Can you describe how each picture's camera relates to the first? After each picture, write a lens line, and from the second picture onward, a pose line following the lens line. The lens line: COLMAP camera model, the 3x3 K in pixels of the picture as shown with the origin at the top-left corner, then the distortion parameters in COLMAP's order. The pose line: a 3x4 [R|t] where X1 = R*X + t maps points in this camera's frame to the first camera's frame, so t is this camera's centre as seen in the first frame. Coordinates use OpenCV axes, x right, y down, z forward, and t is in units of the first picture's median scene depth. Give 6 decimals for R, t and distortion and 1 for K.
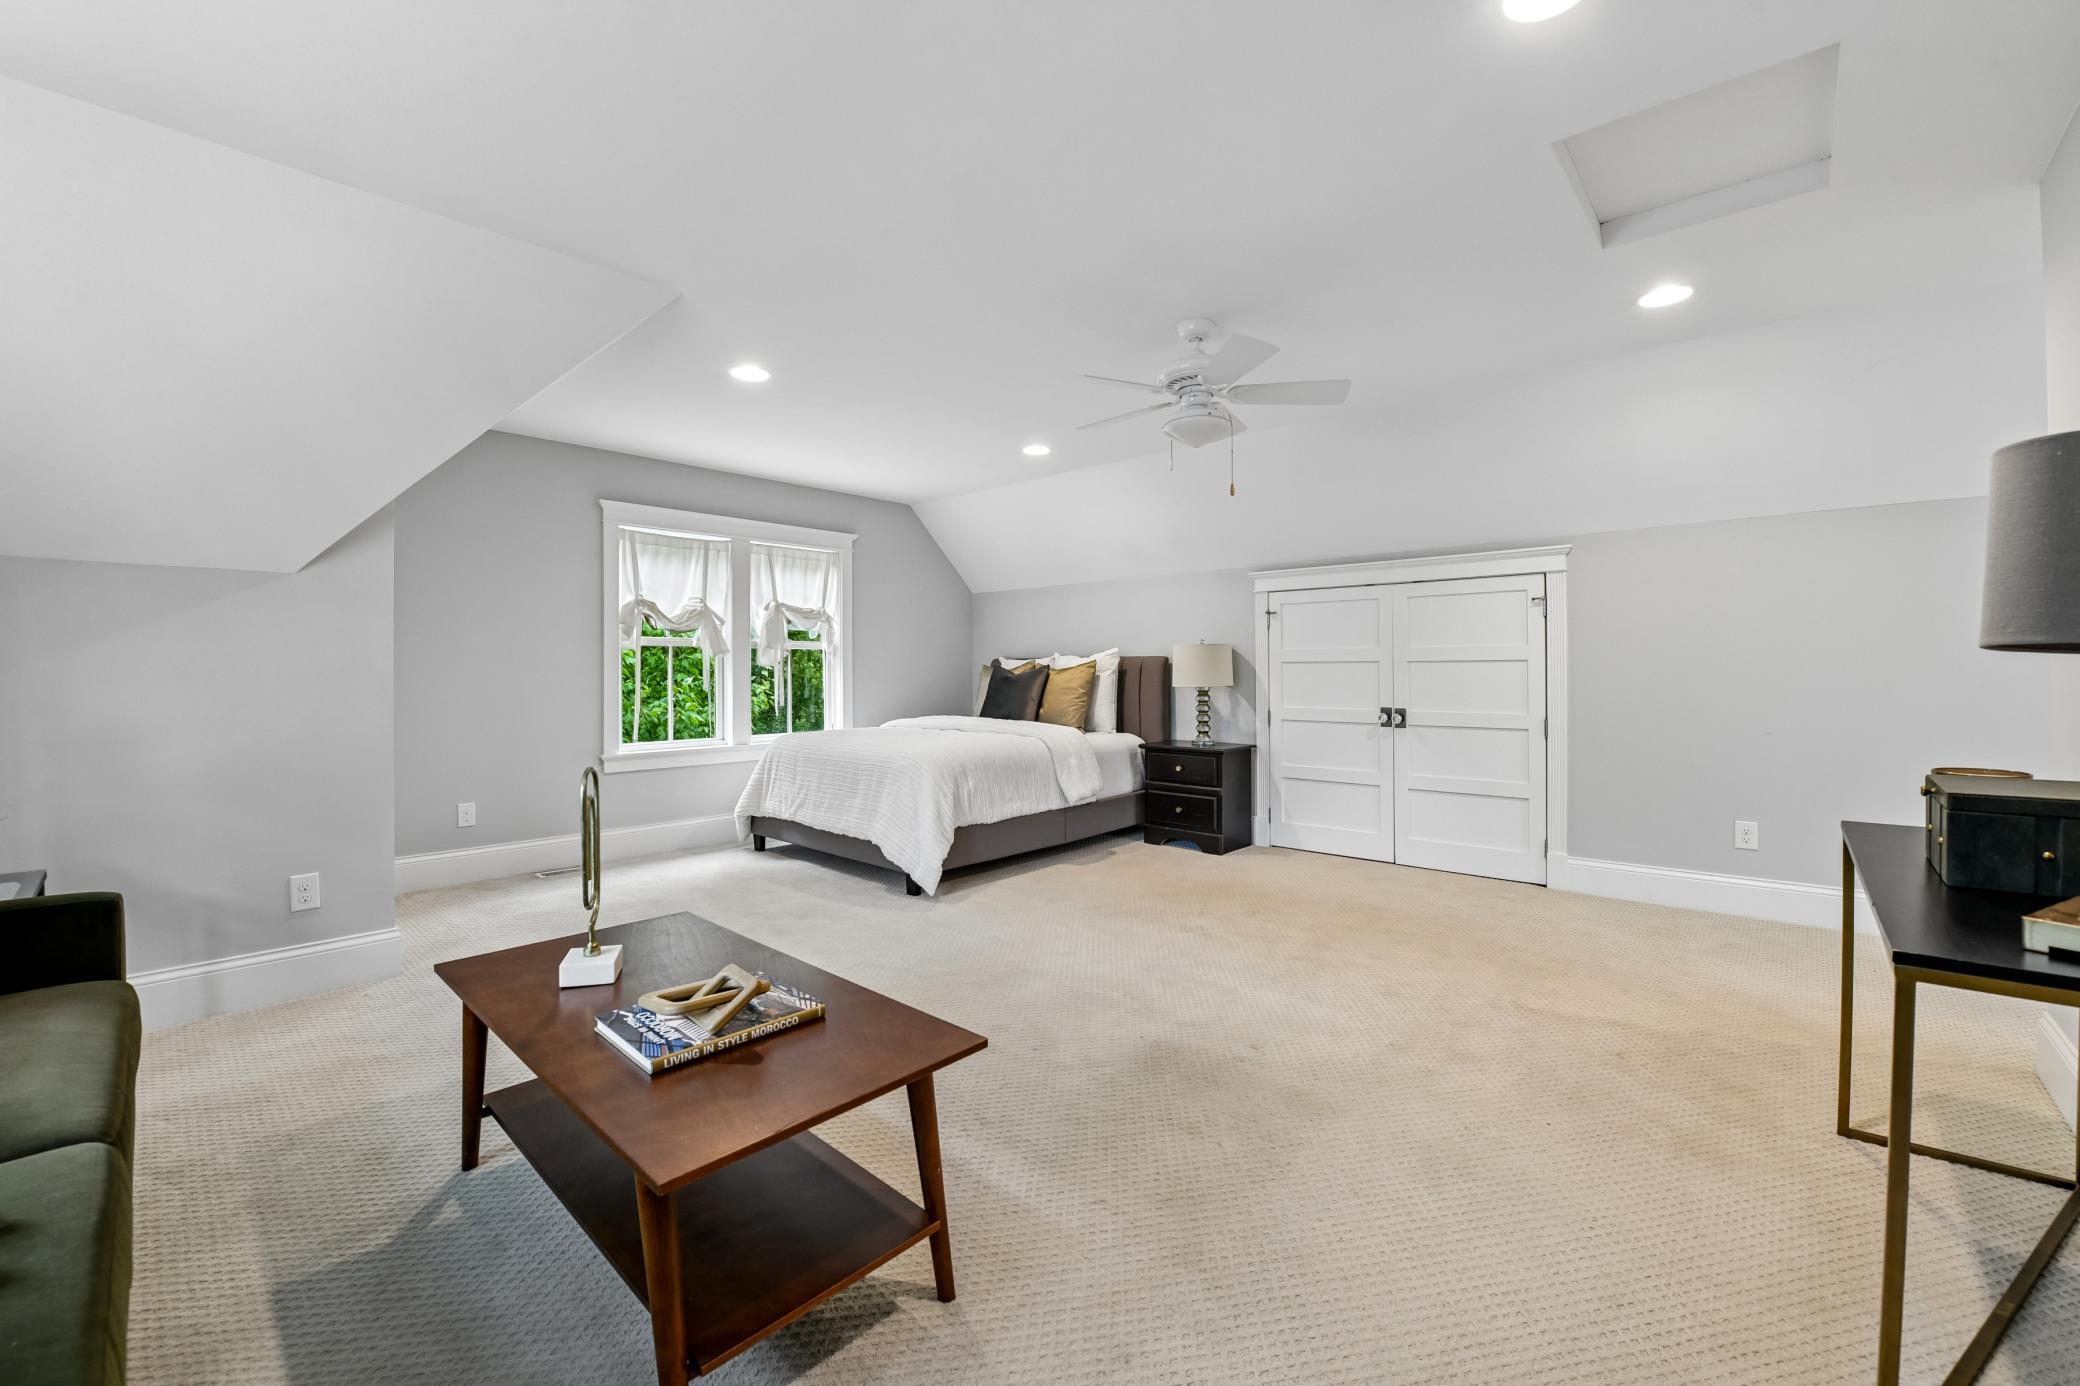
lens RADIAL K [[841.9, 0, 1005.8], [0, 841.9, 677.3], [0, 0, 1]] dist [-0.000070, -0.000073]
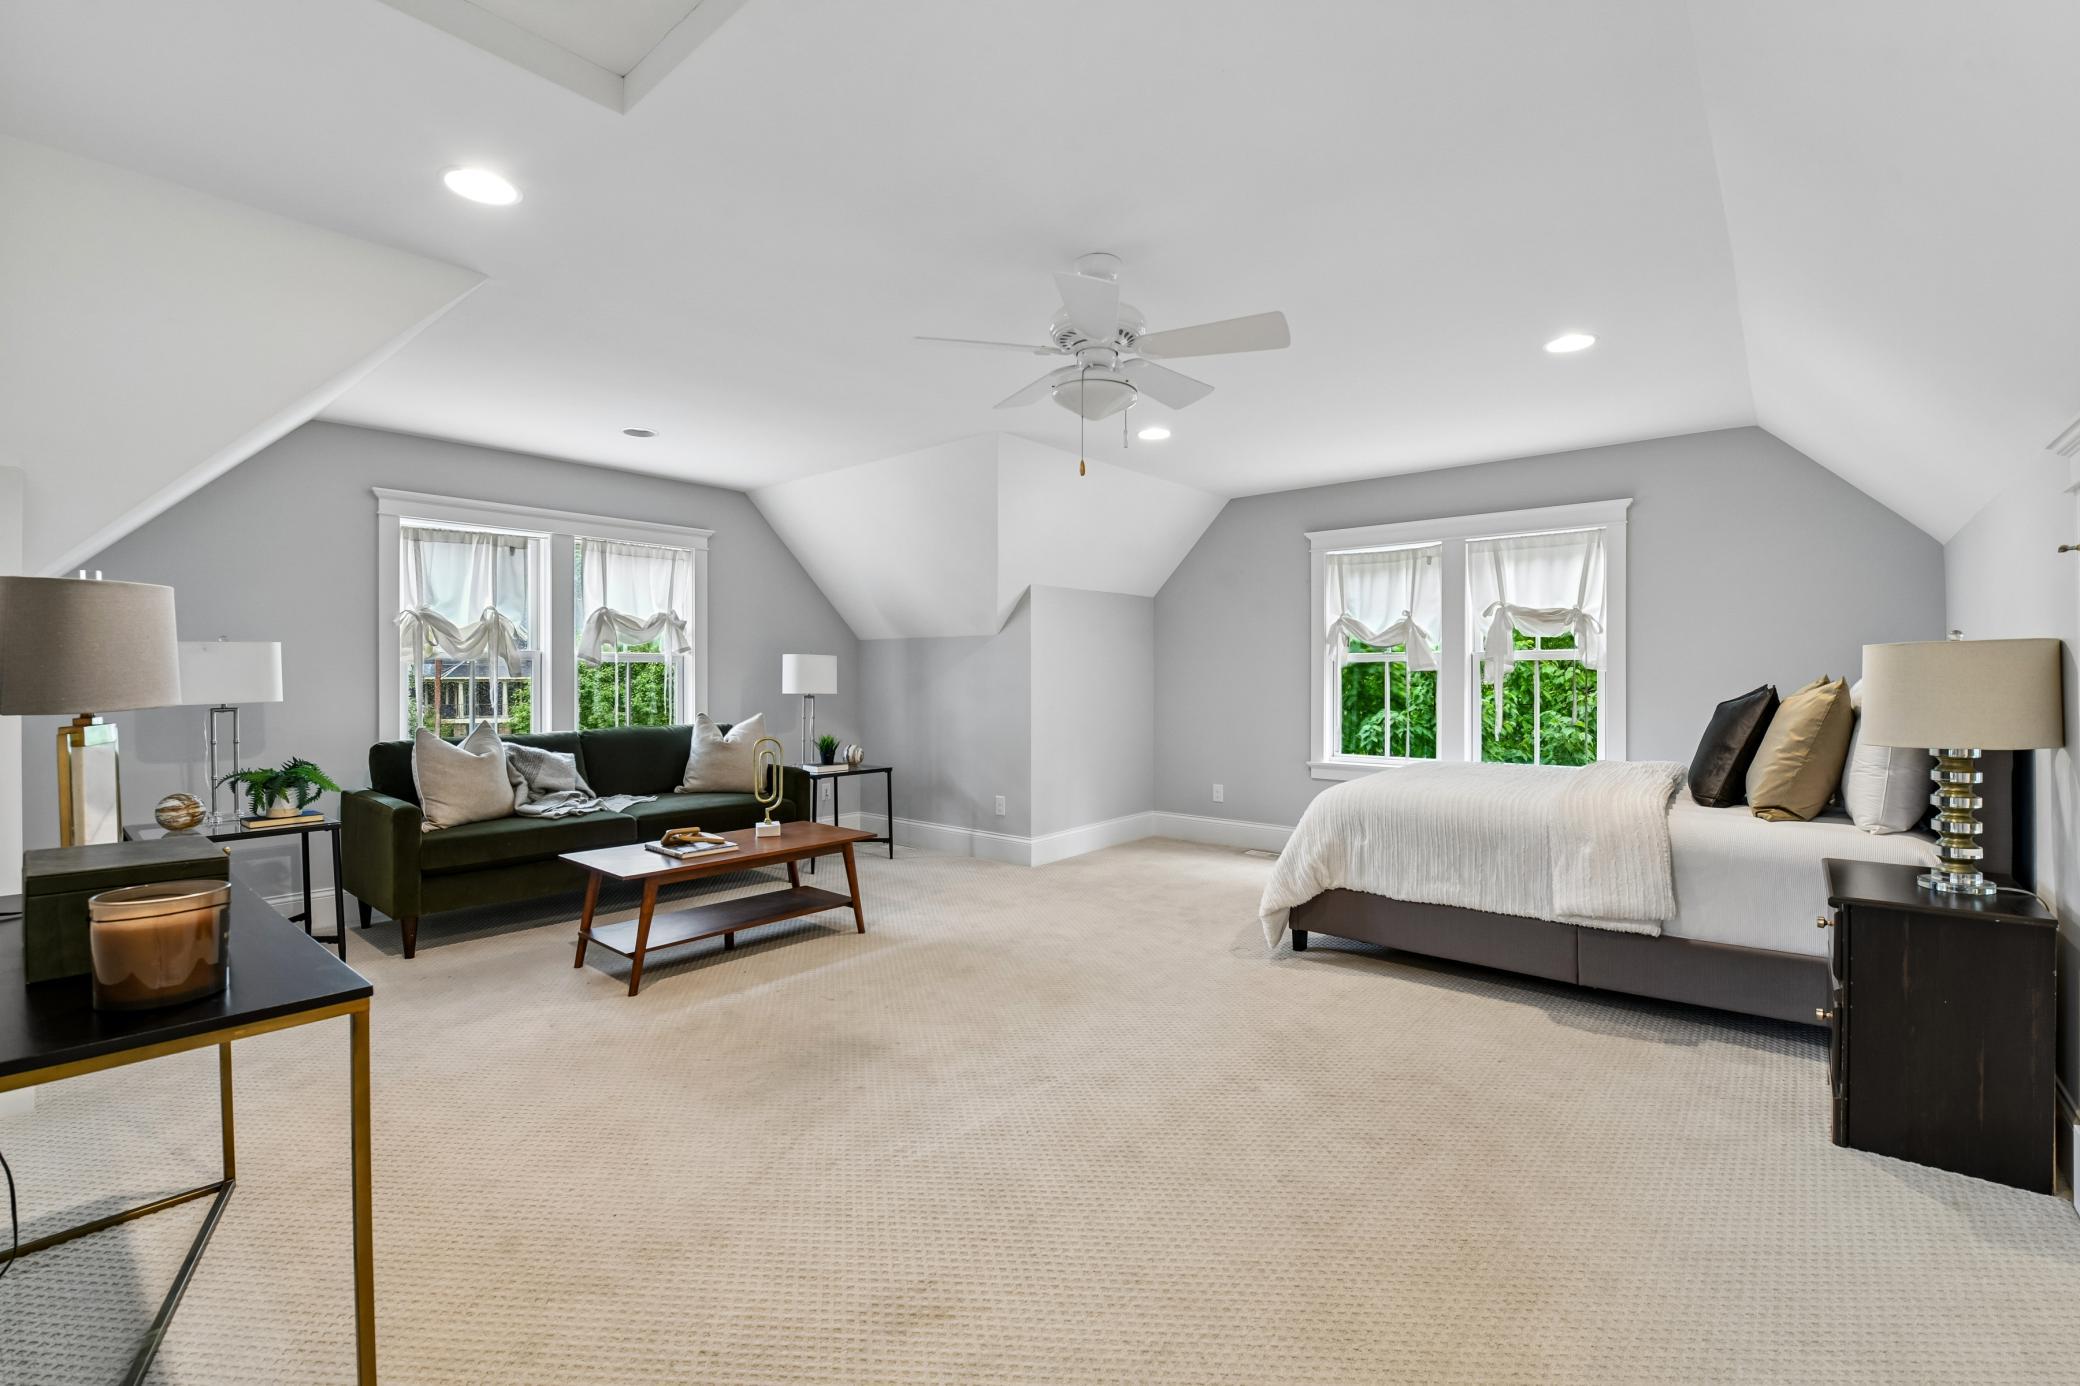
lens RADIAL K [[841.9, 0, 1005.8], [0, 841.9, 677.3], [0, 0, 1]] dist [-0.000070, -0.000073]
pose [[0.073843, 0.004148, -0.997261, 0.562101], [-0.006511, 0.999972, 0.003677, -0.019271], [0.997249, 0.006222, 0.073868, 0.480216]]
